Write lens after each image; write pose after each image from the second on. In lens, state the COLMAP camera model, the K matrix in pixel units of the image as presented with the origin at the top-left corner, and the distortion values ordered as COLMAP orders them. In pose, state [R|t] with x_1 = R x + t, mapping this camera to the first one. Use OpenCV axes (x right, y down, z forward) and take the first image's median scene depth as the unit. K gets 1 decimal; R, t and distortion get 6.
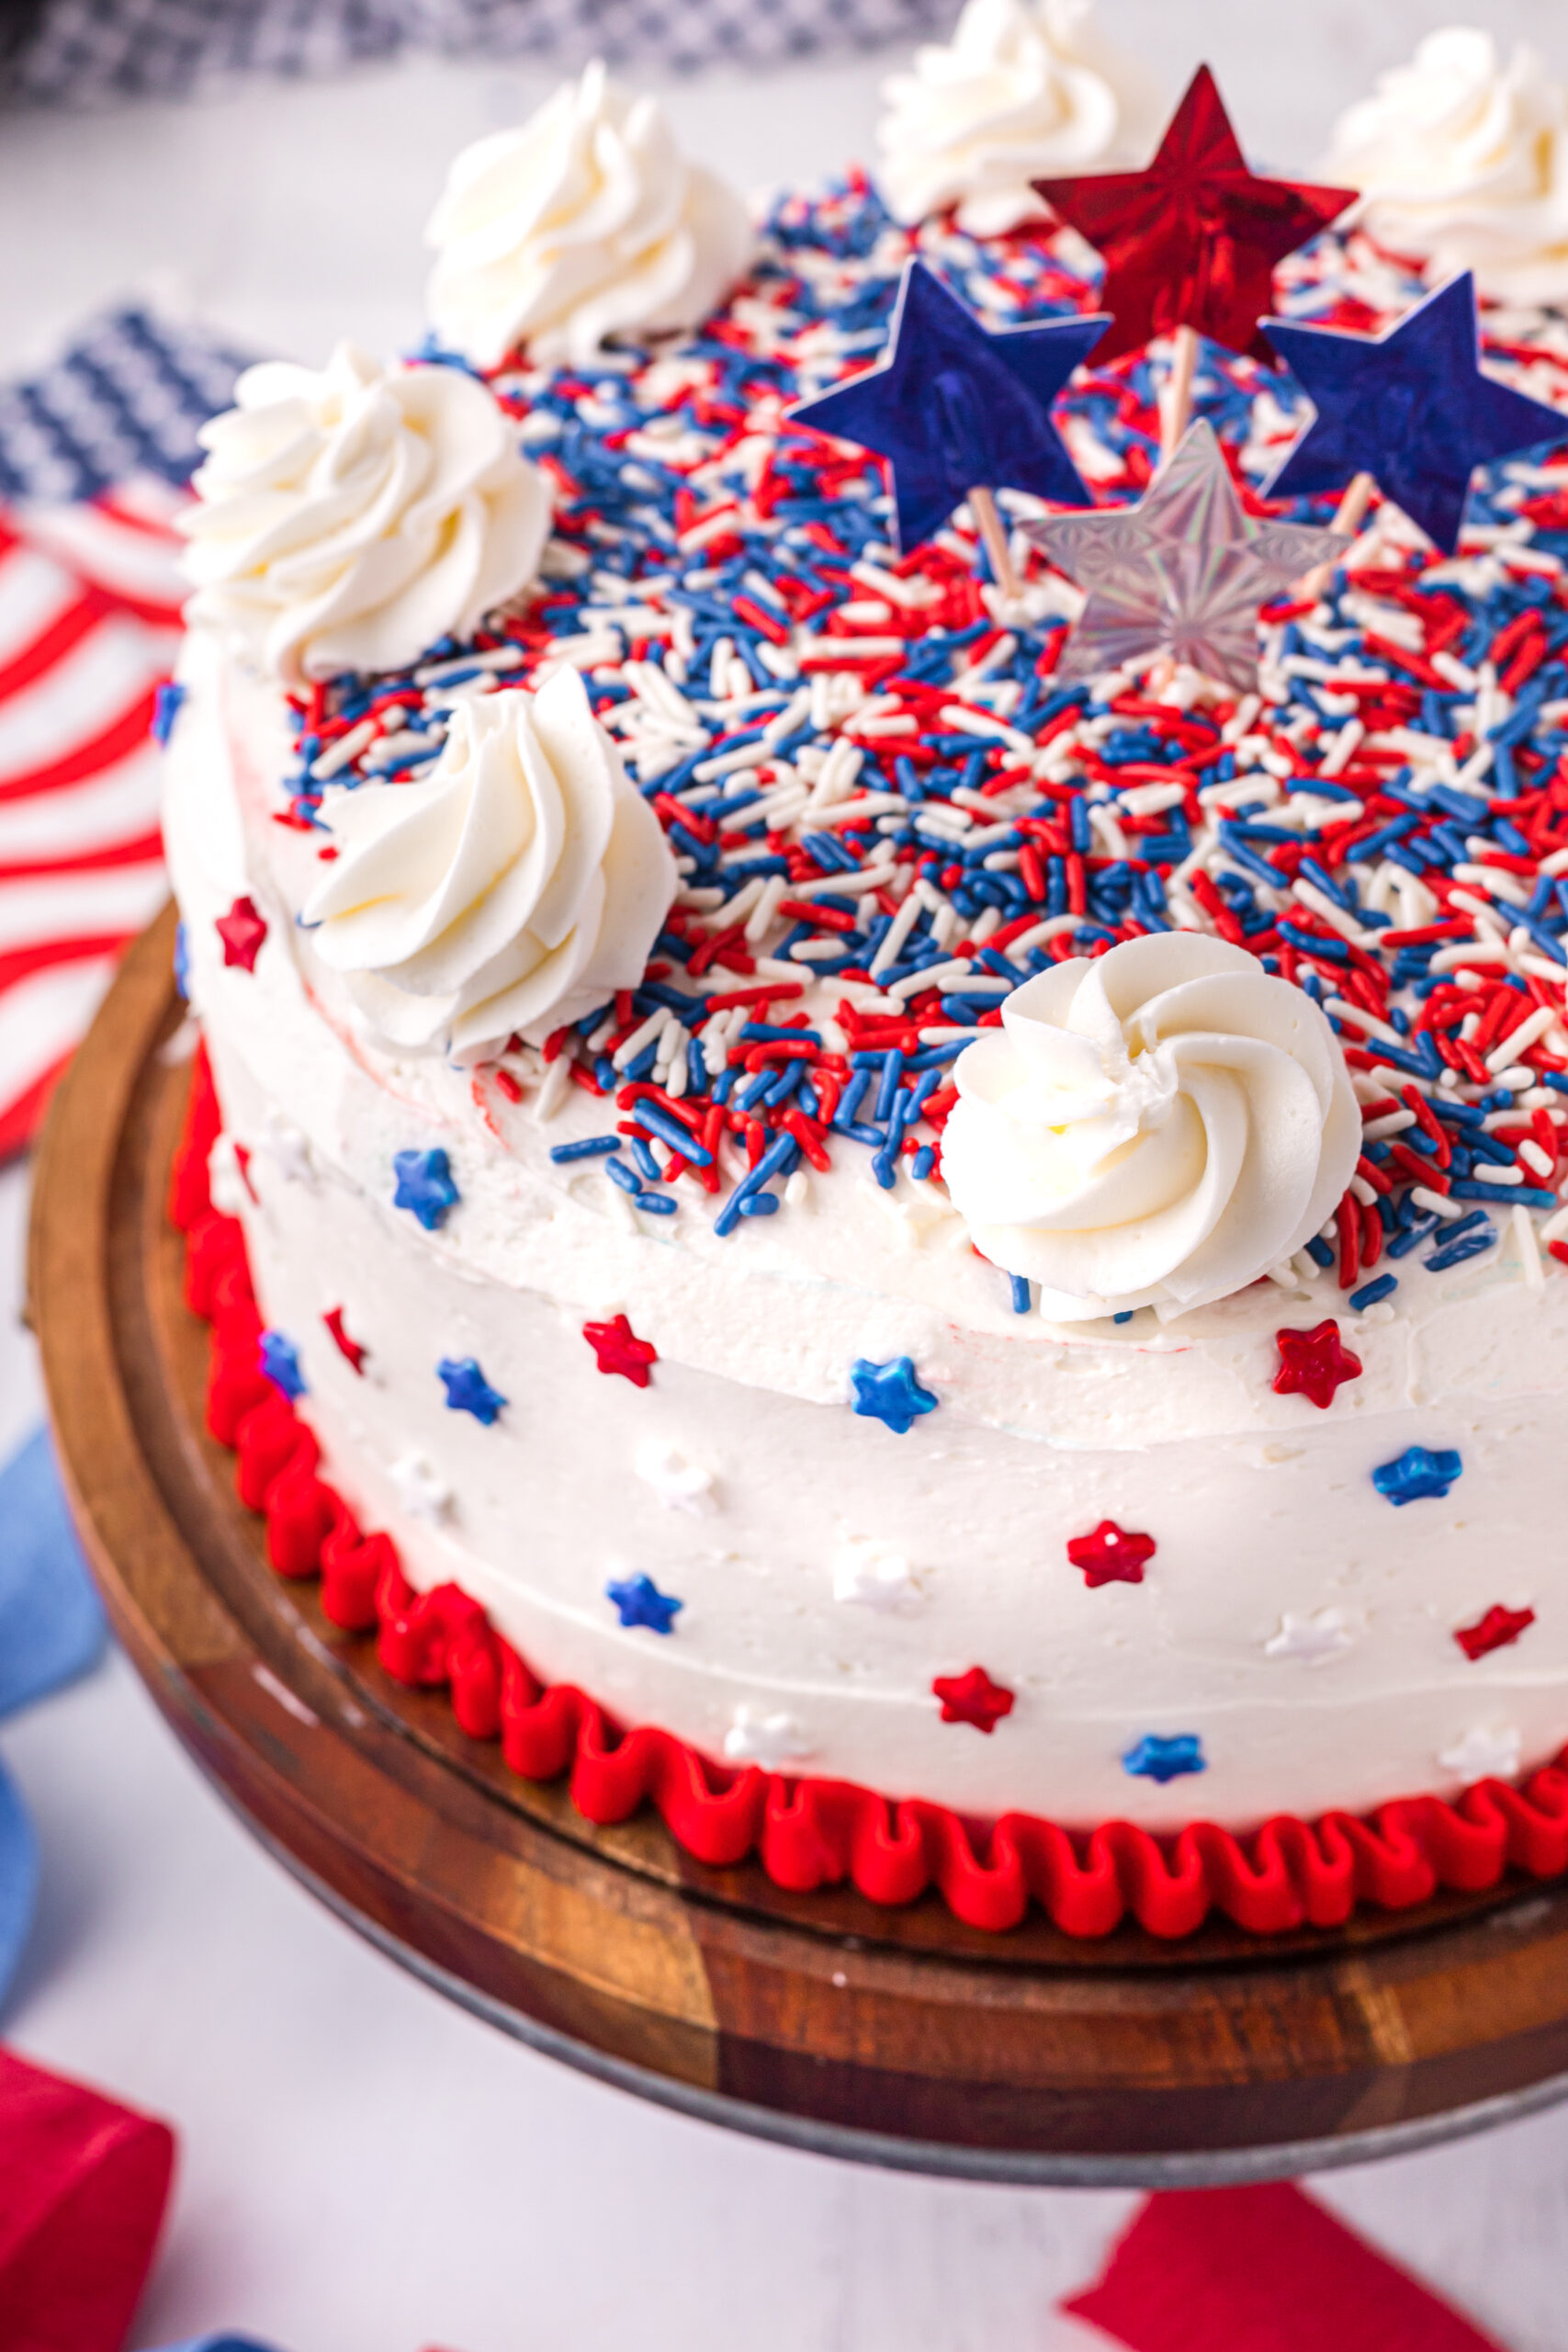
lens RADIAL K [[4062.7, 0, 790.2], [0, 4062.7, 1083.9], [0, 0, 1]] dist [-0.119437, -0.092043]
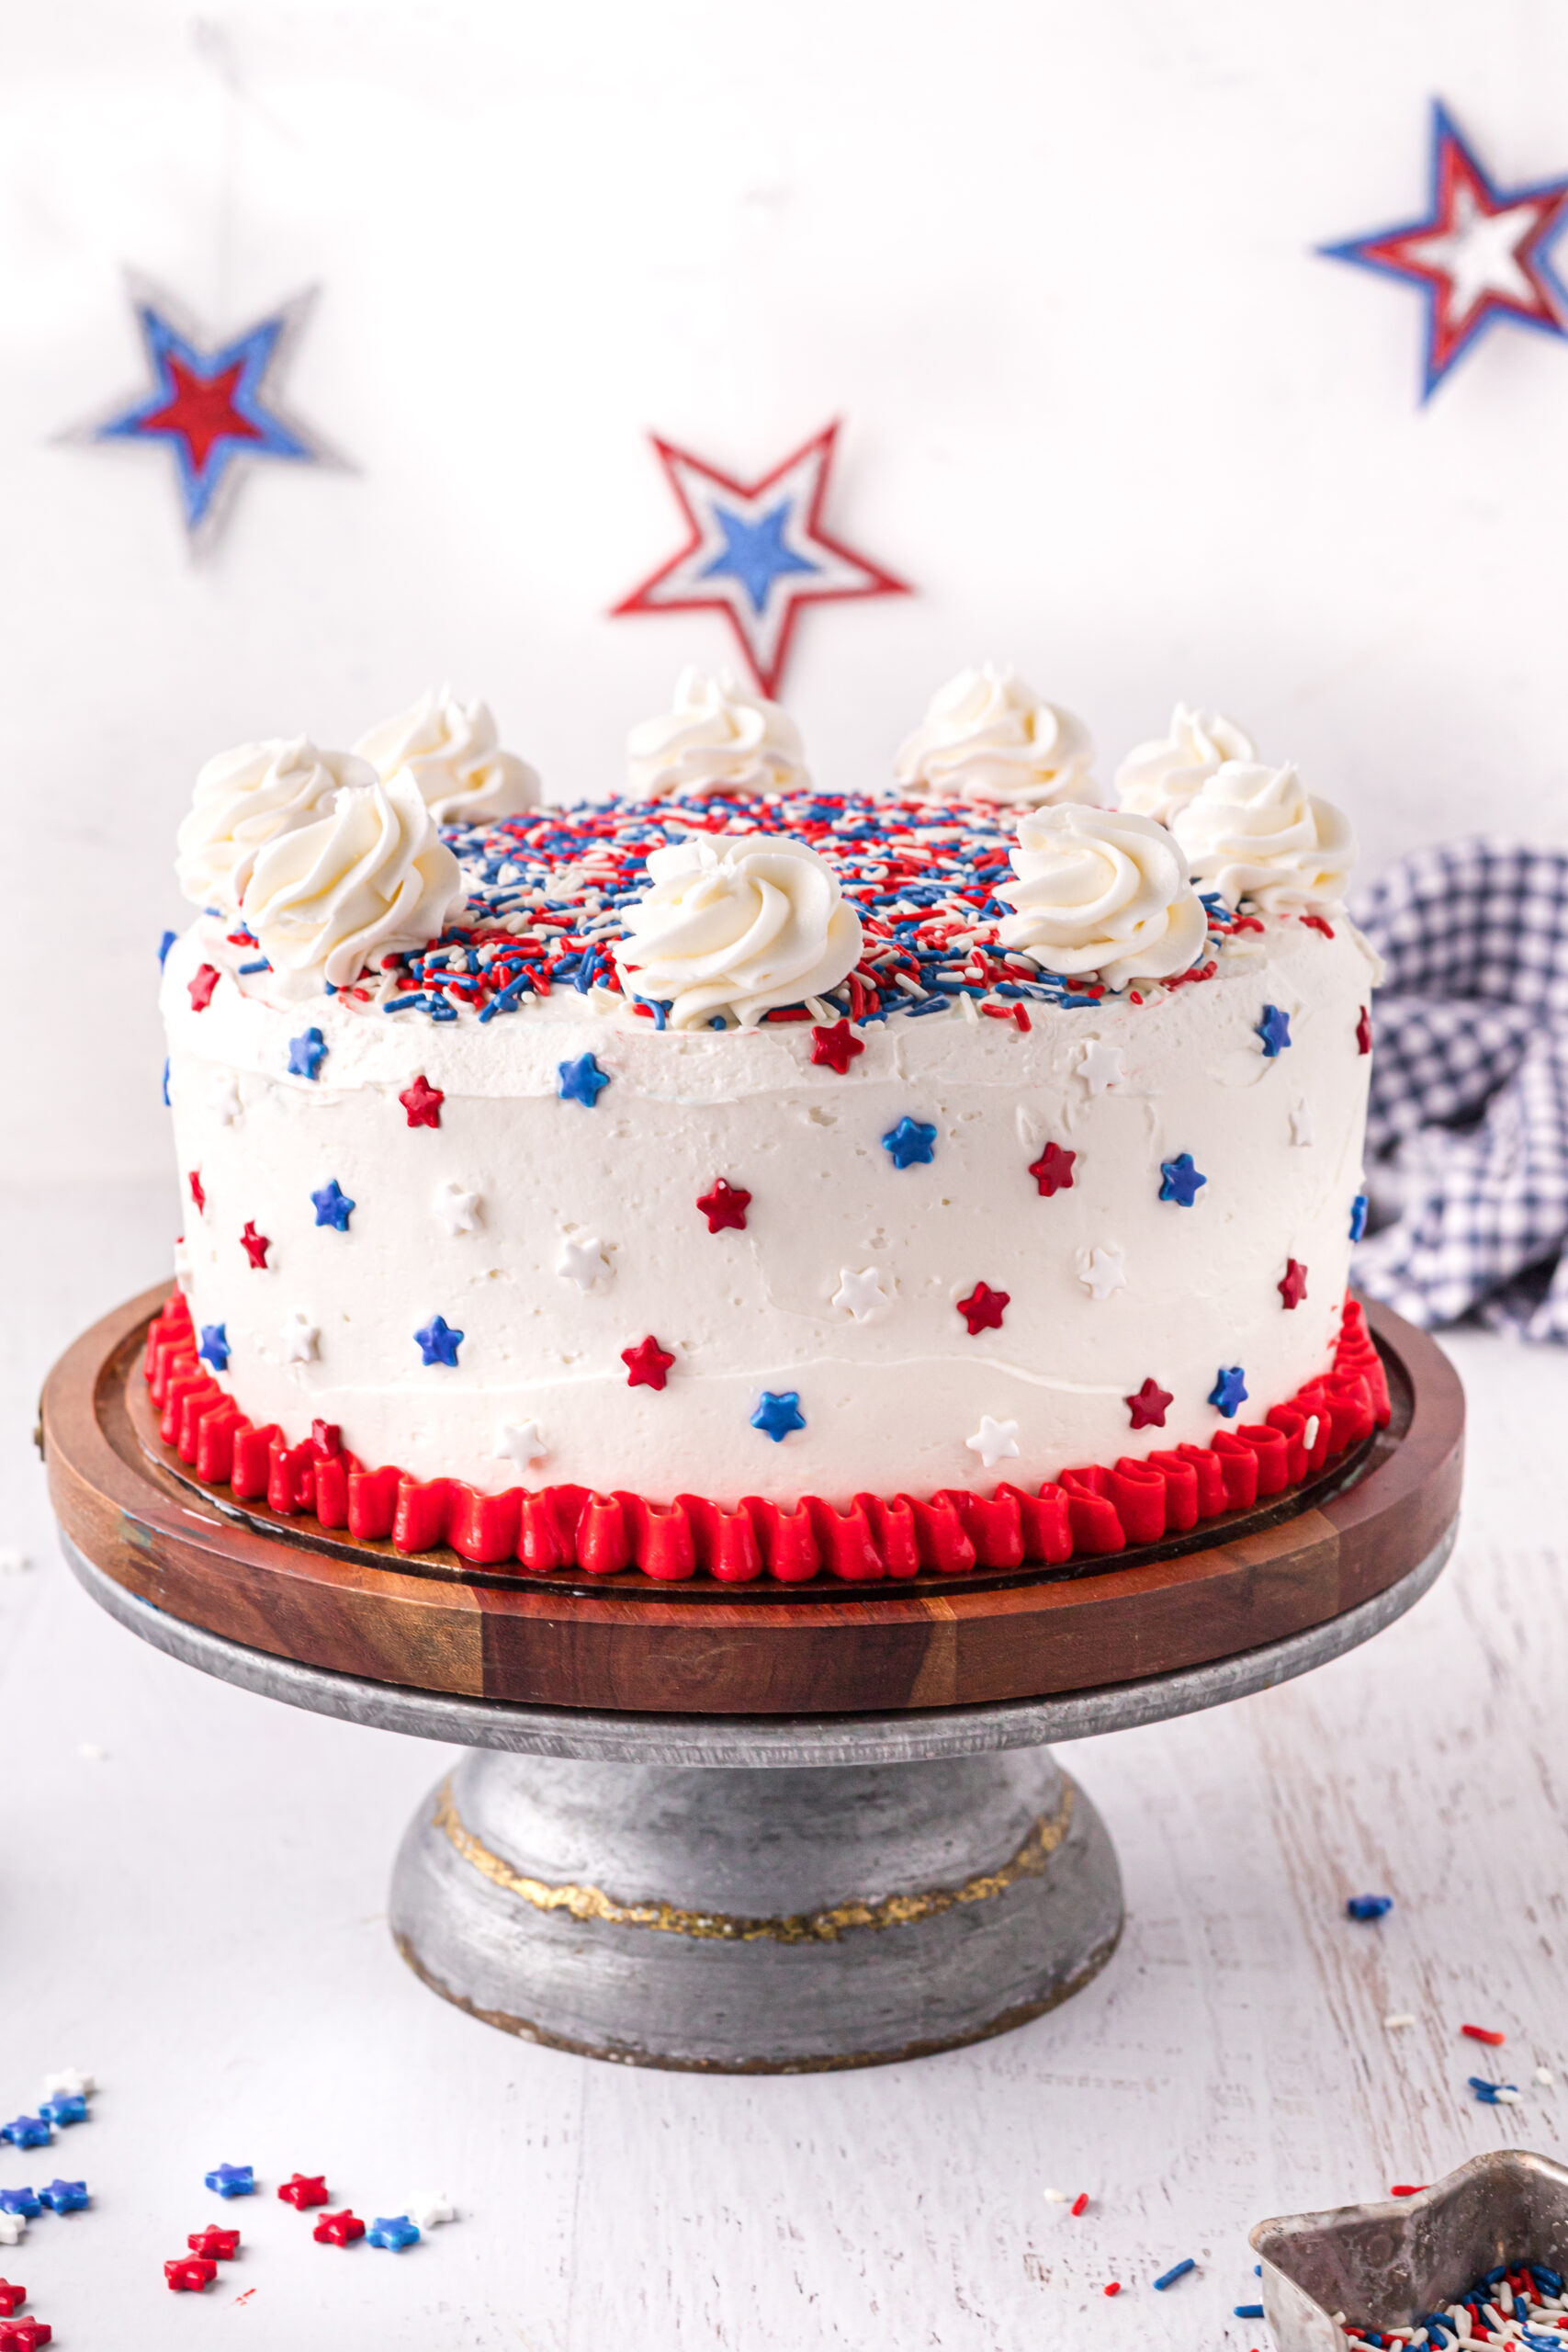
lens RADIAL K [[4062.7, 0, 790.2], [0, 4062.7, 1083.9], [0, 0, 1]] dist [-0.119437, -0.092043]
pose [[0.999767, -0.021553, -0.000729, 0.106817], [0.017693, 0.839142, -0.543625, 0.940761], [0.012329, 0.543486, 0.839328, -0.367640]]
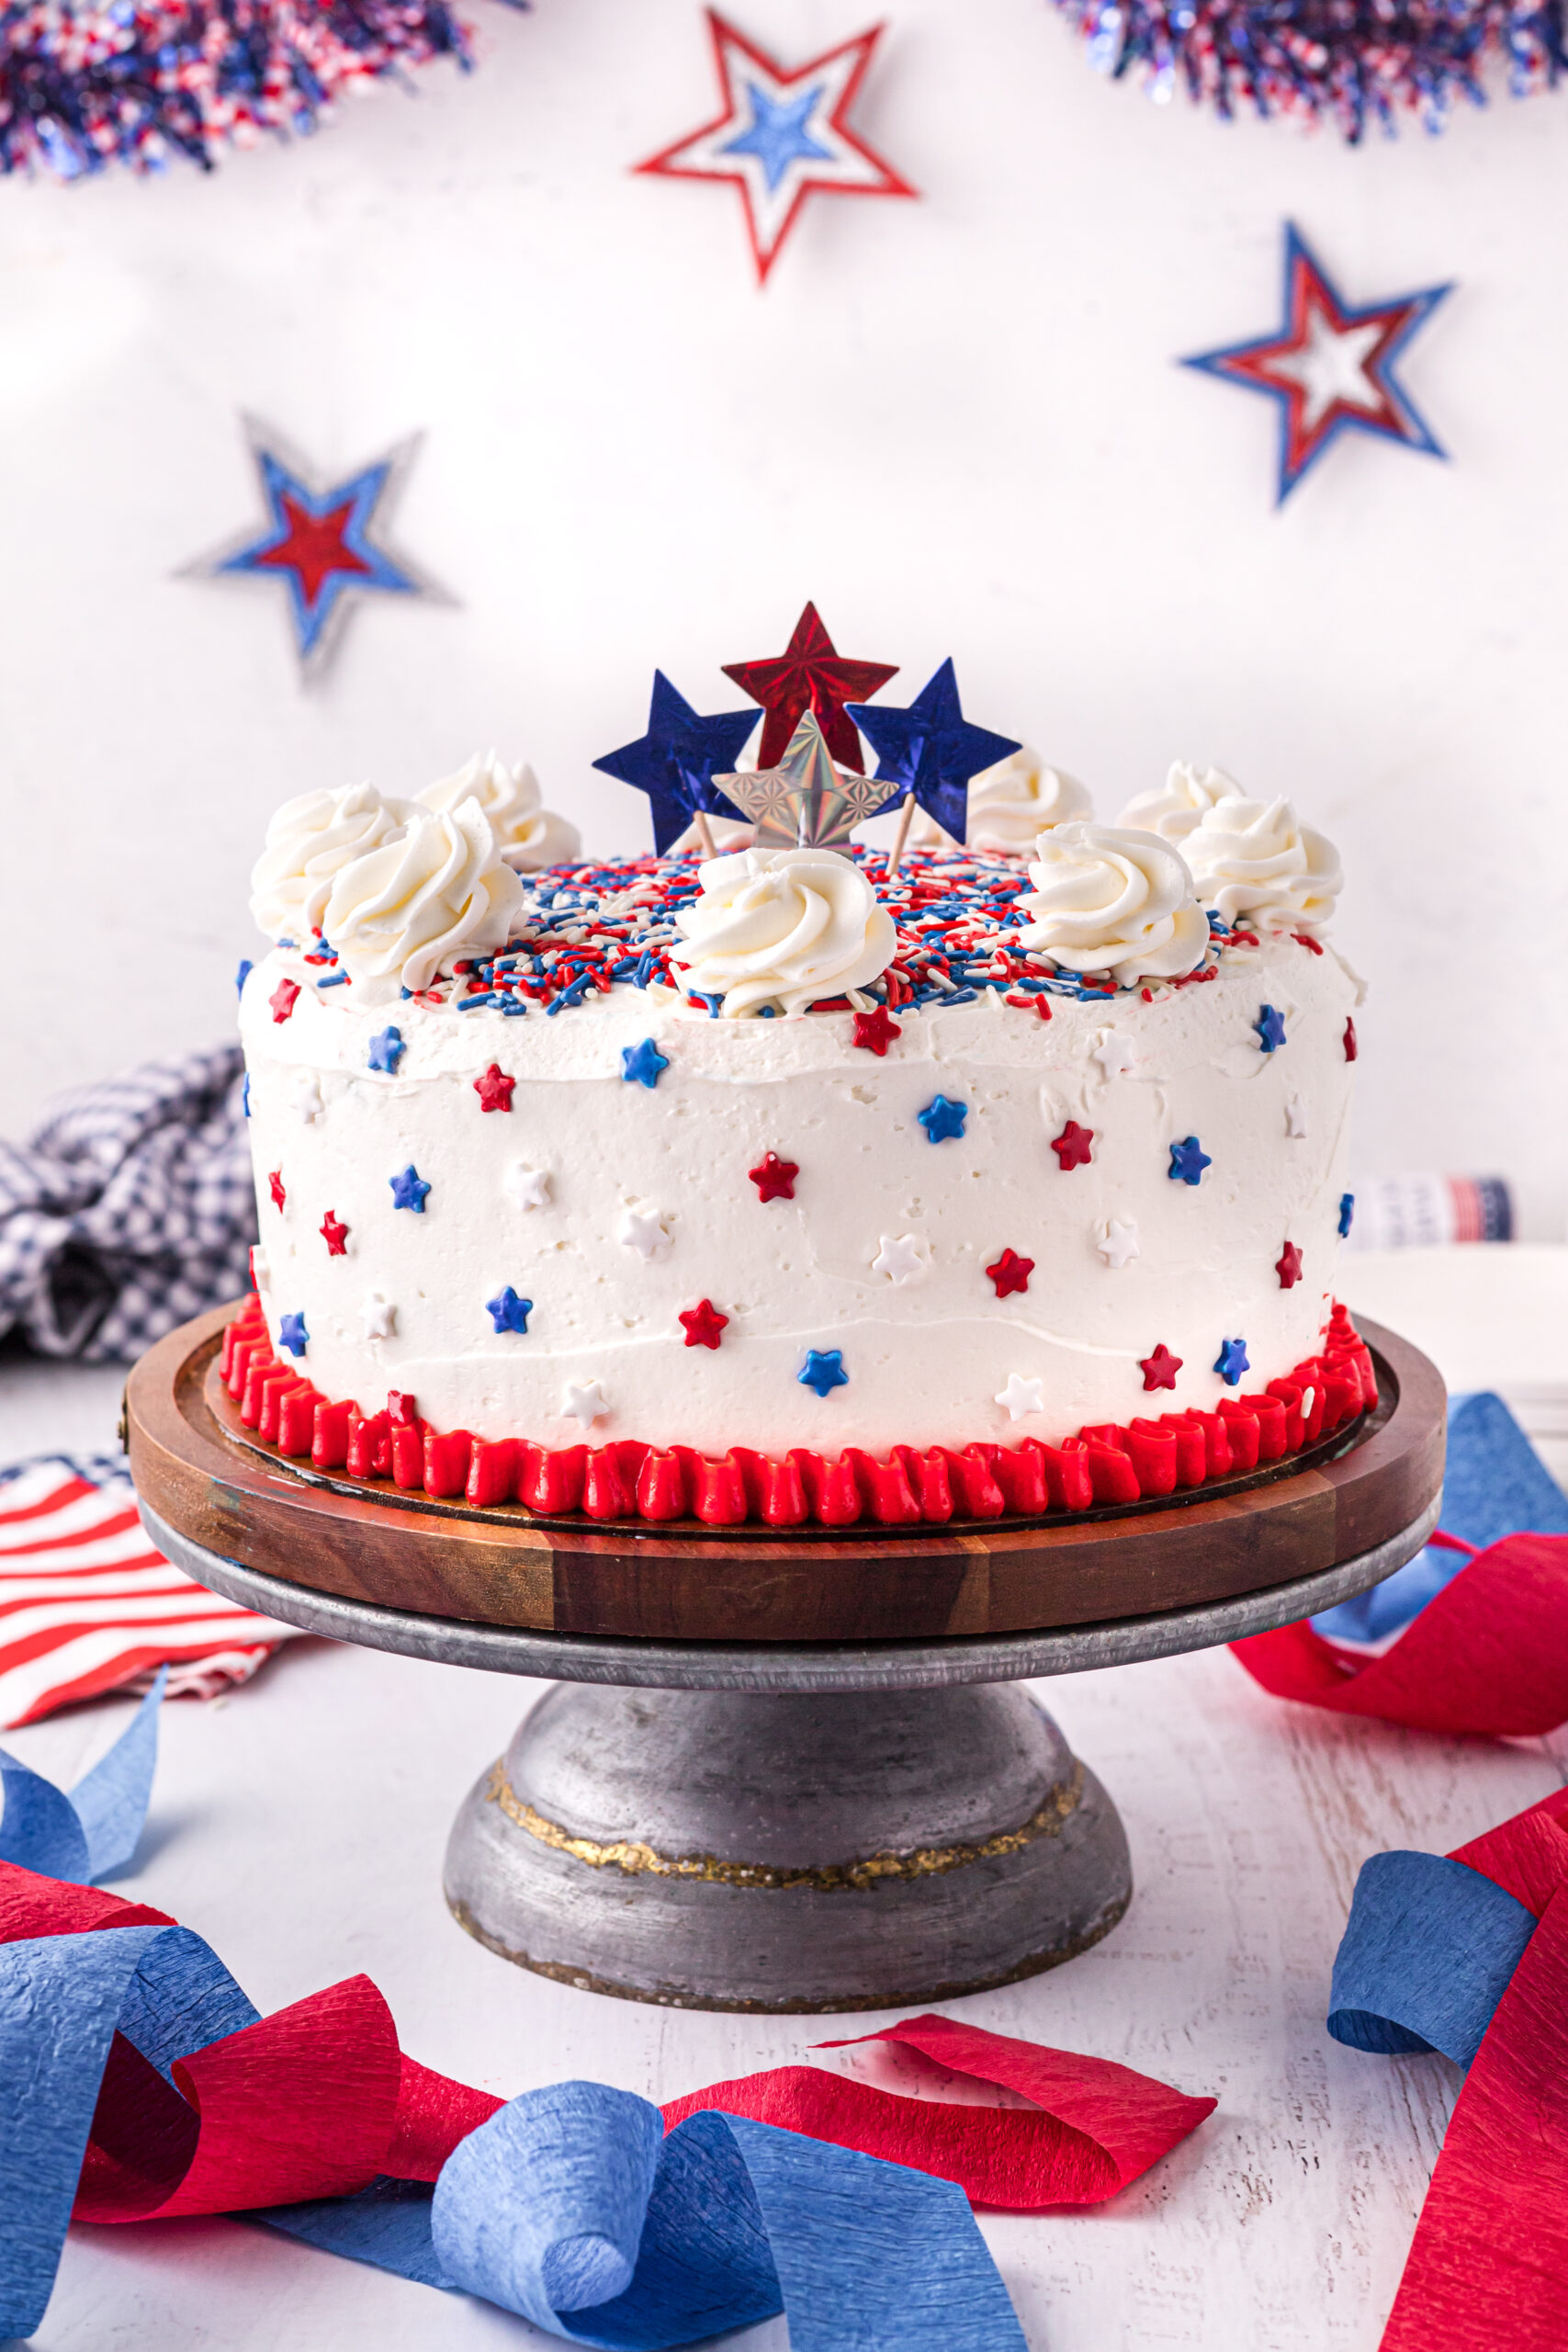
lens RADIAL K [[4091.4, 0, 784.0], [0, 4091.4, 1176.0], [0, 0, 1]] dist [-0.125847, 0.014171]
pose [[0.999562, -0.025788, 0.014494, 0.057771], [0.029431, 0.817456, -0.575238, 1.123492], [0.002986, 0.575413, 0.817857, -0.440710]]
